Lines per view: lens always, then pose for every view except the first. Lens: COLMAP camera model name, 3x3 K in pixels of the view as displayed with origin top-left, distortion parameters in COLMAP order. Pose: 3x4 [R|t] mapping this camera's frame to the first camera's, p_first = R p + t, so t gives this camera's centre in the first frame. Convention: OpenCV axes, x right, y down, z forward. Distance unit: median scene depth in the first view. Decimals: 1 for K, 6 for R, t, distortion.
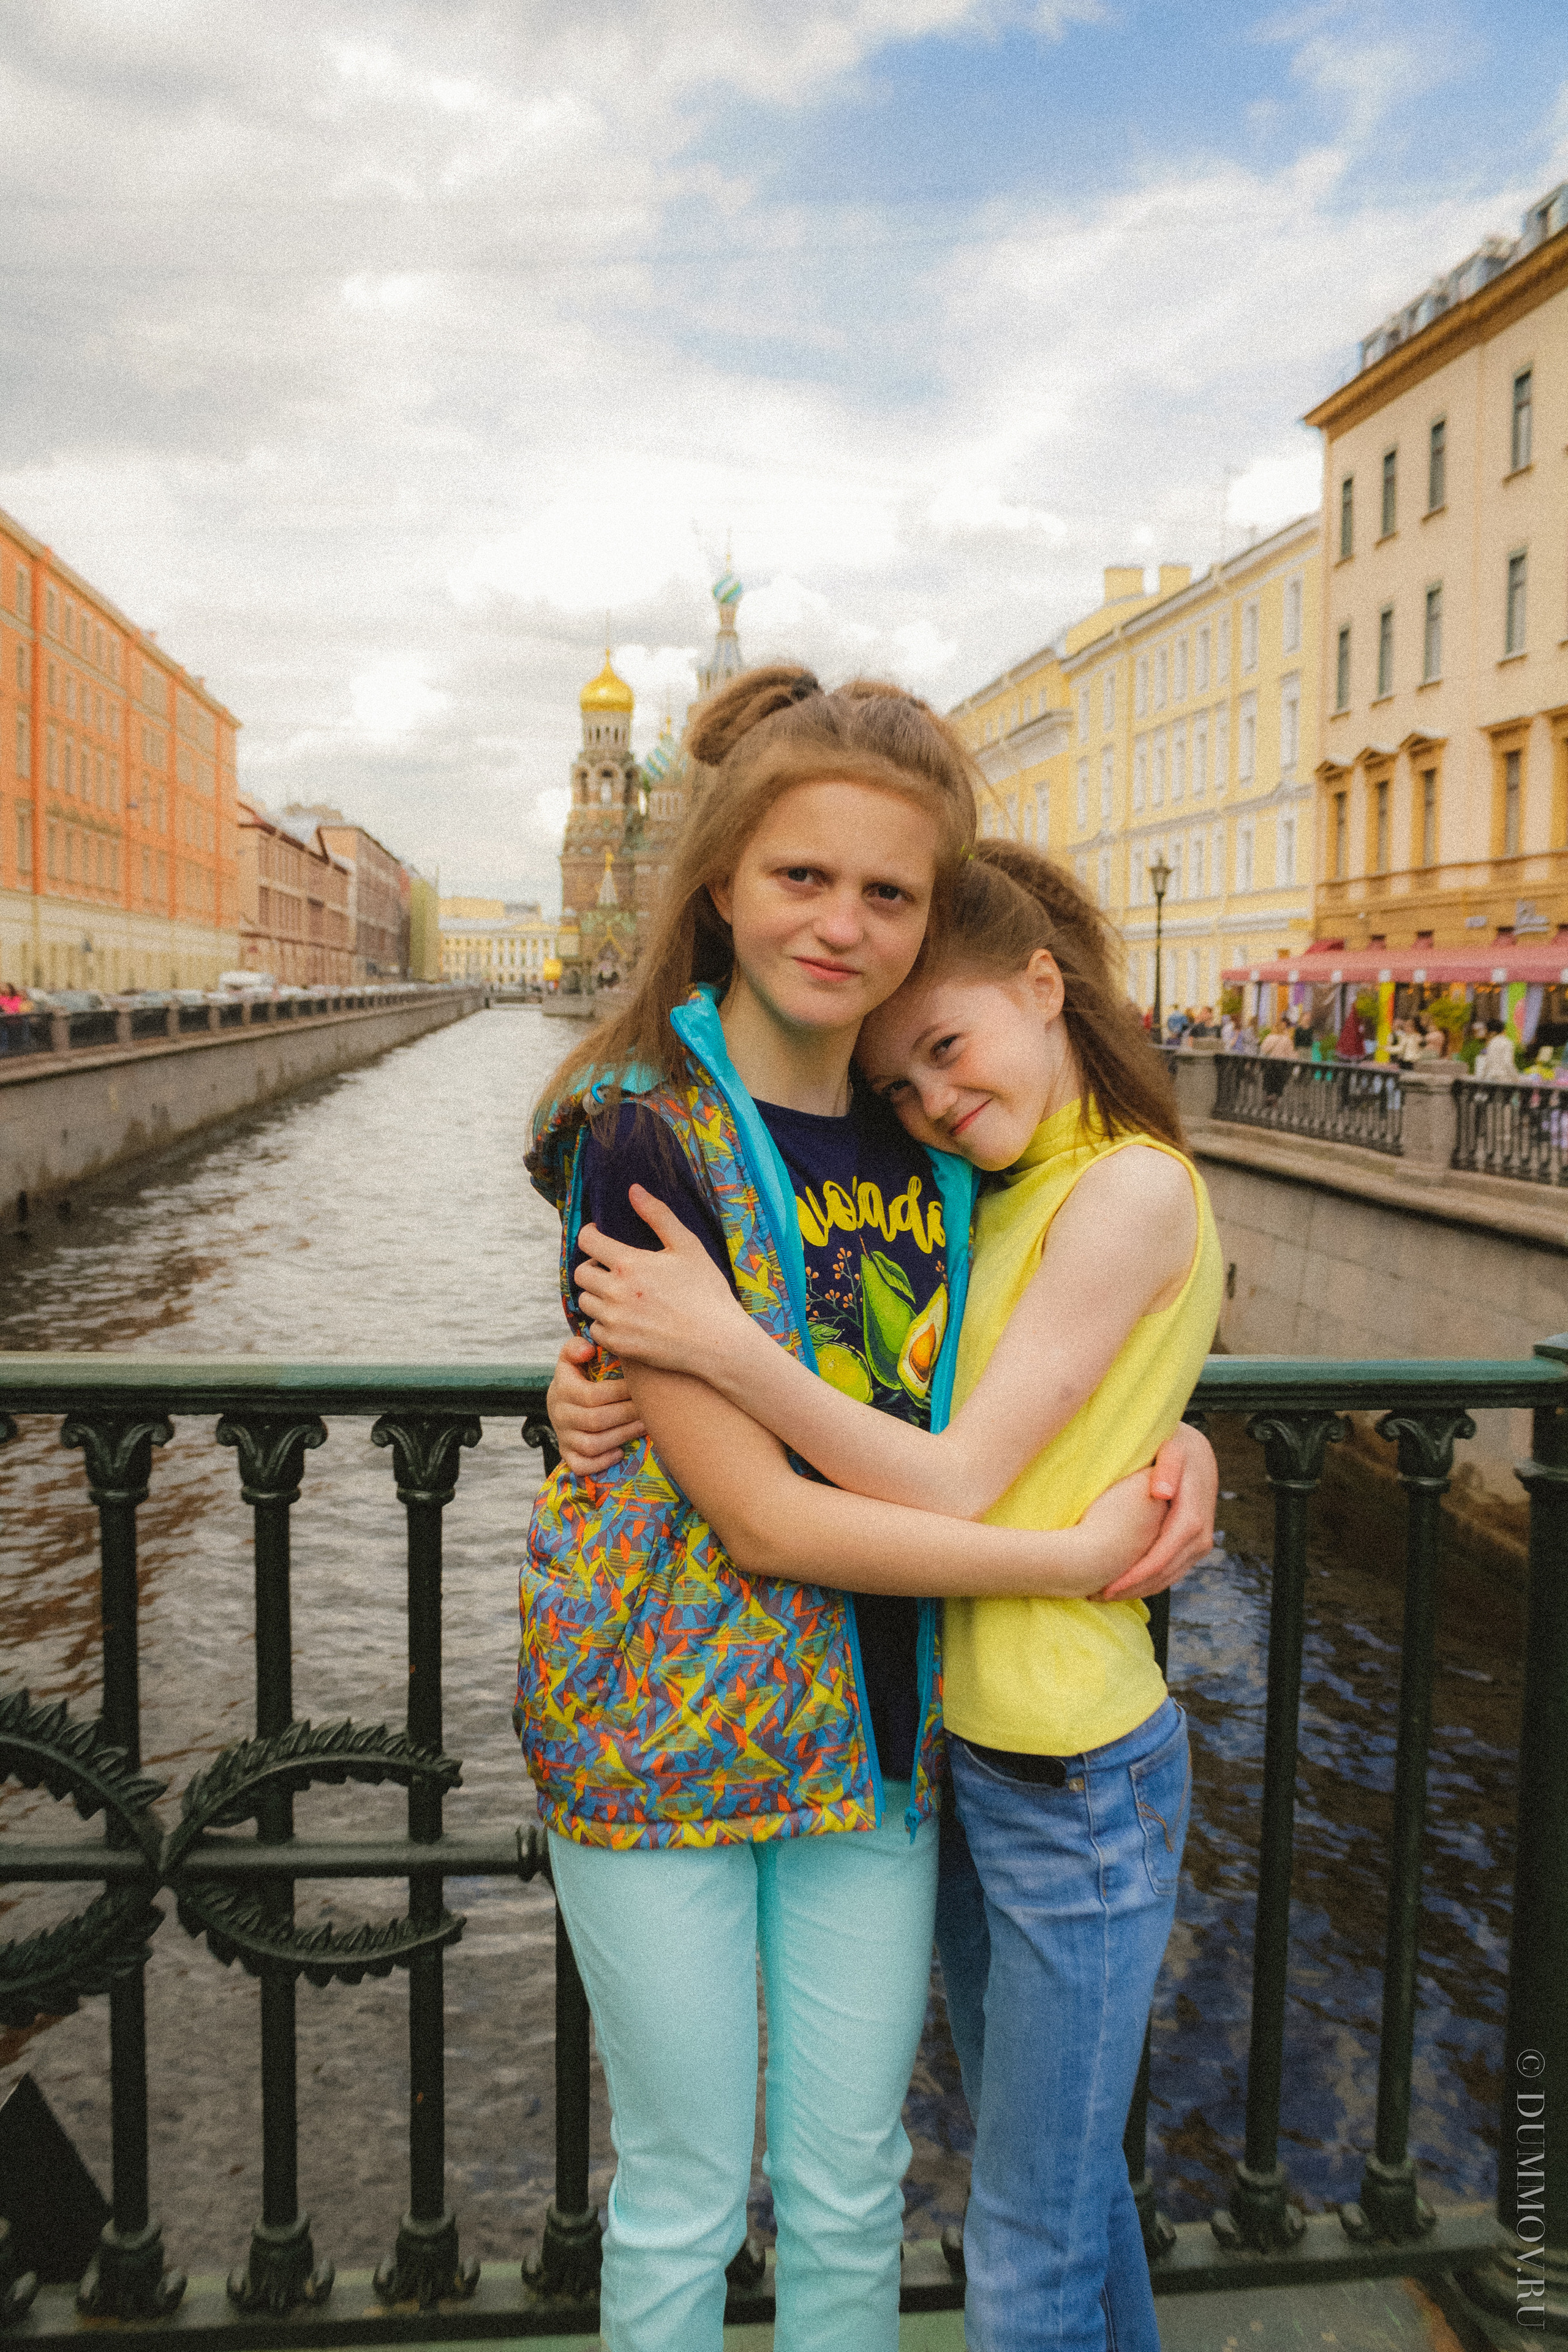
lens RADIAL K [[1990.4, 0, 887.9], [0, 1990.4, 1188.6], [0, 0, 1]] dist [-0.147024, 0.105832]
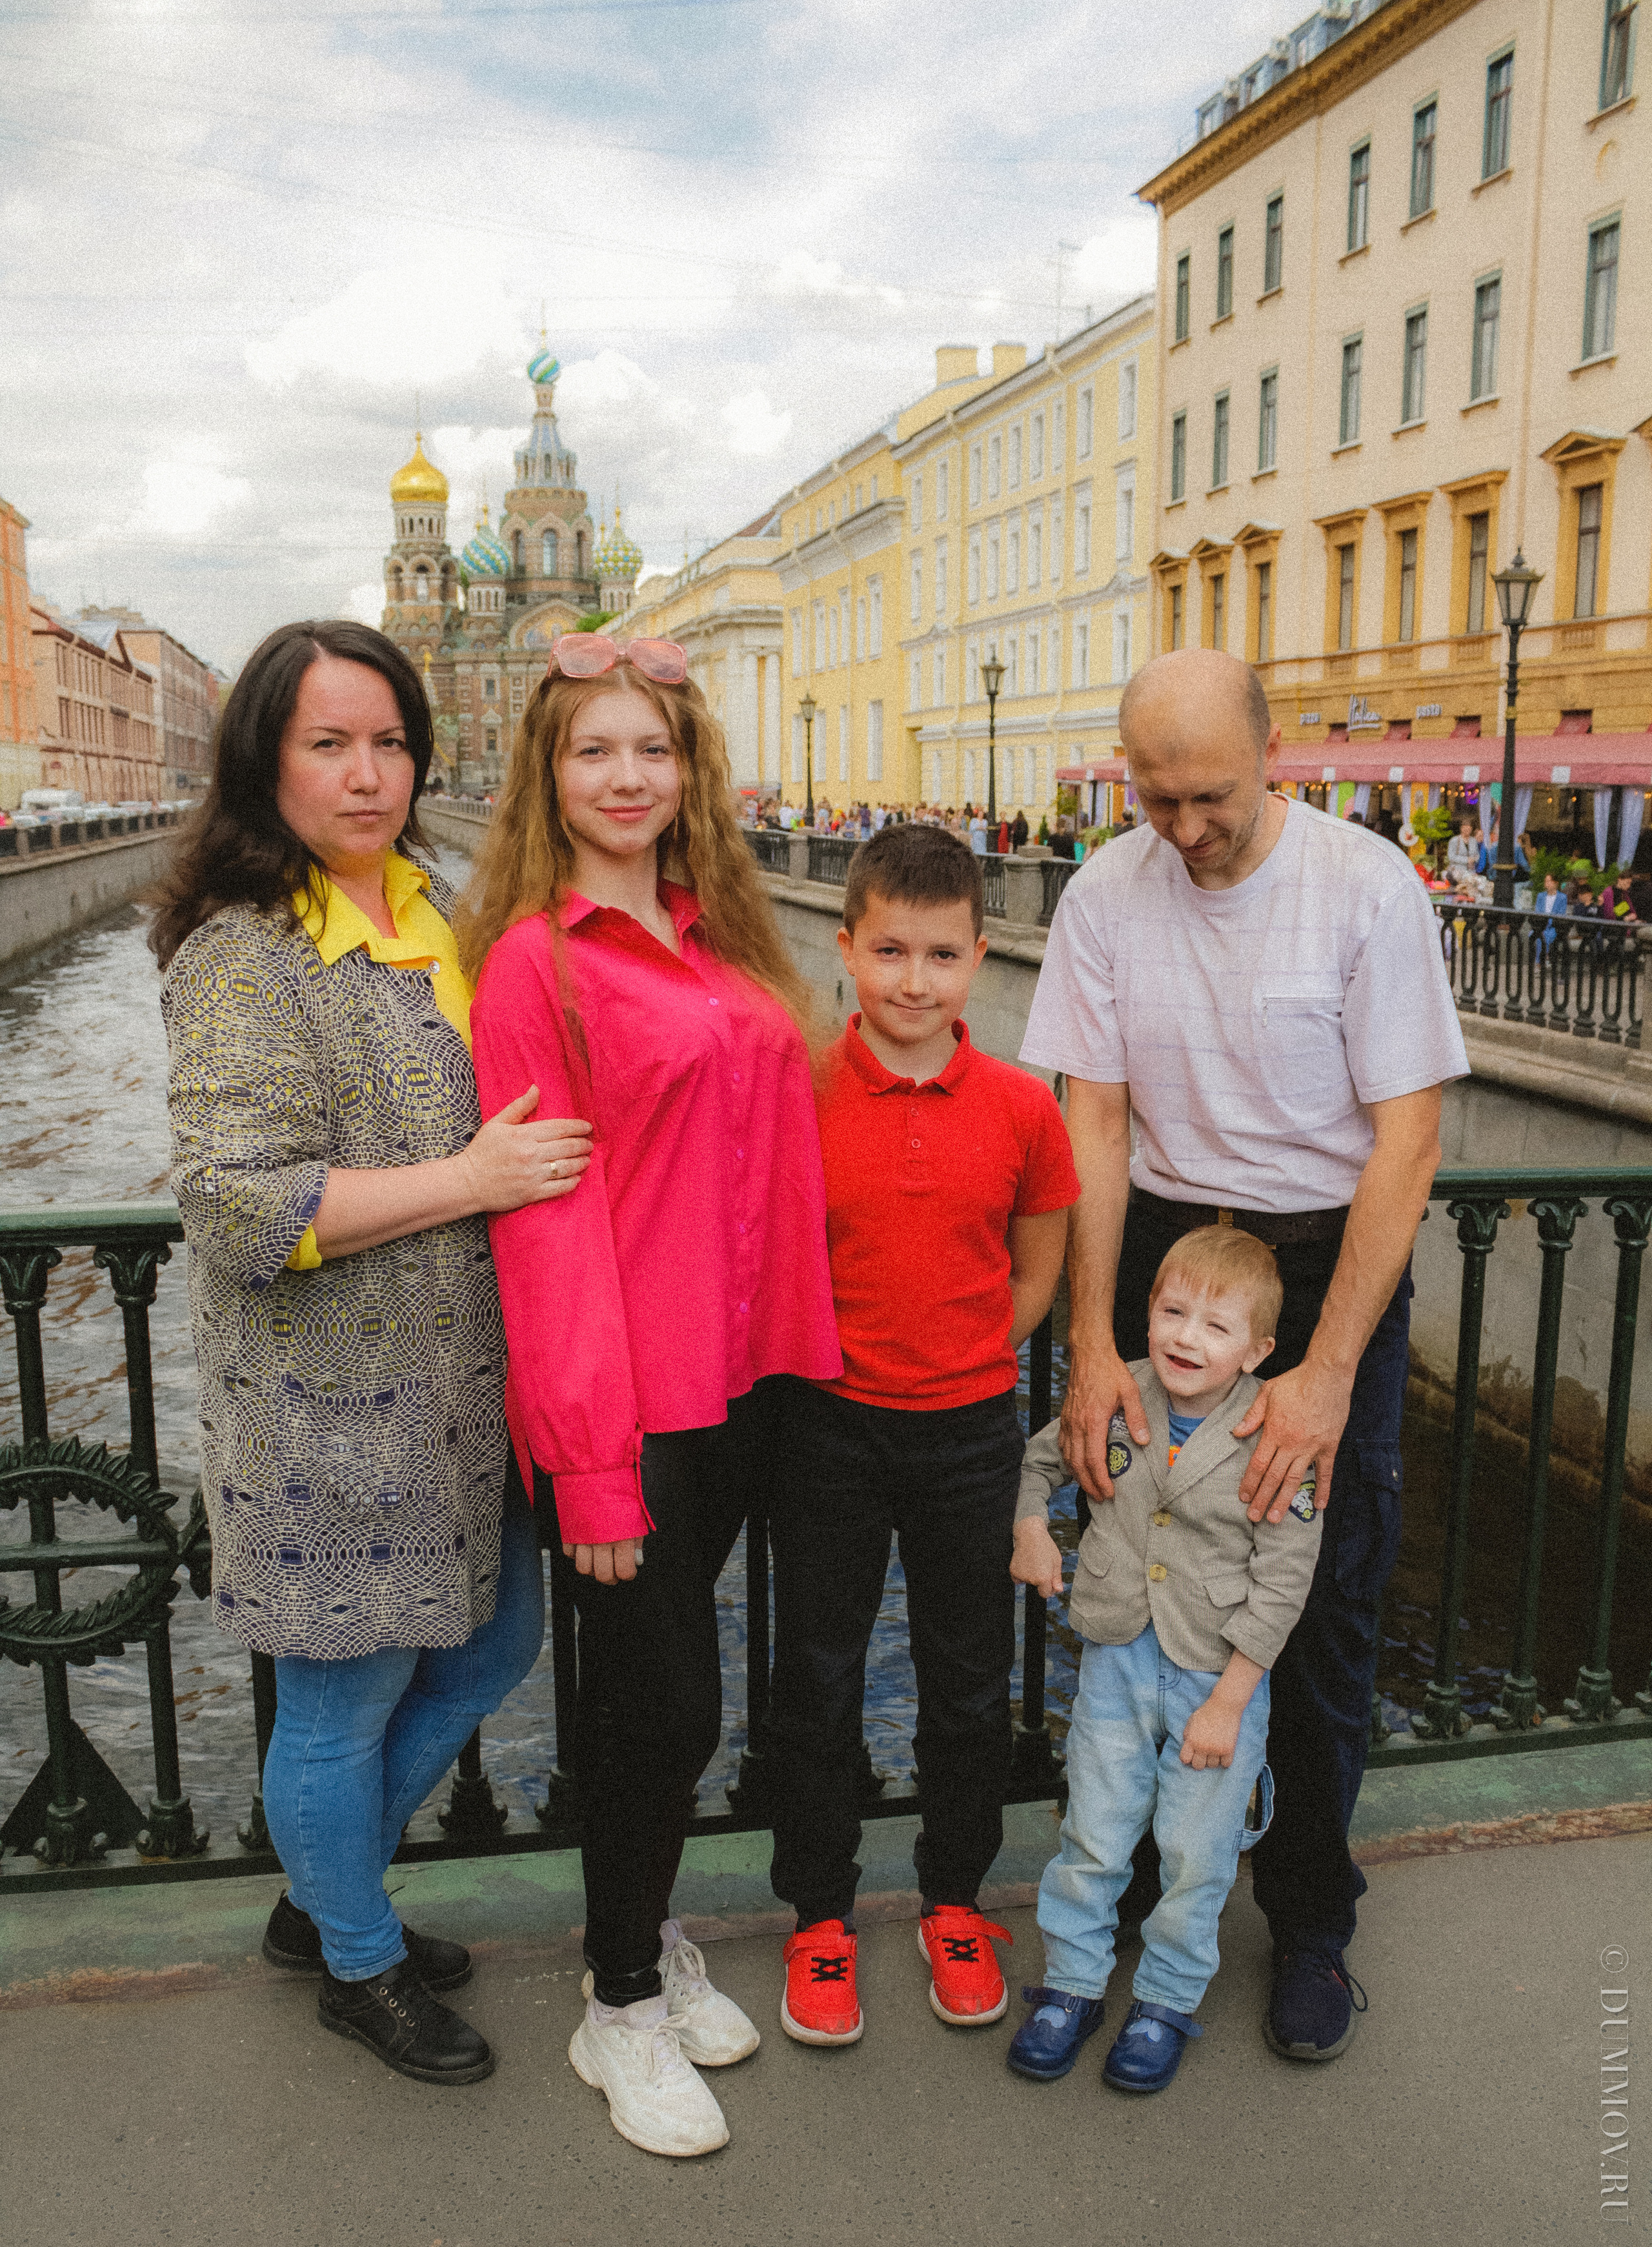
lens RADIAL K [[2450.3, 0, 1011.0], [0, 2450.3, 1243.1], [0, 0, 1]] dist [-0.109553, 0.000000]
pose [[0.995384, -0.032561, 0.090275, 0.026511], [0.021240, 0.992100, 0.123636, -0.026304], [-0.093587, -0.121148, 0.988213, -0.232151]]
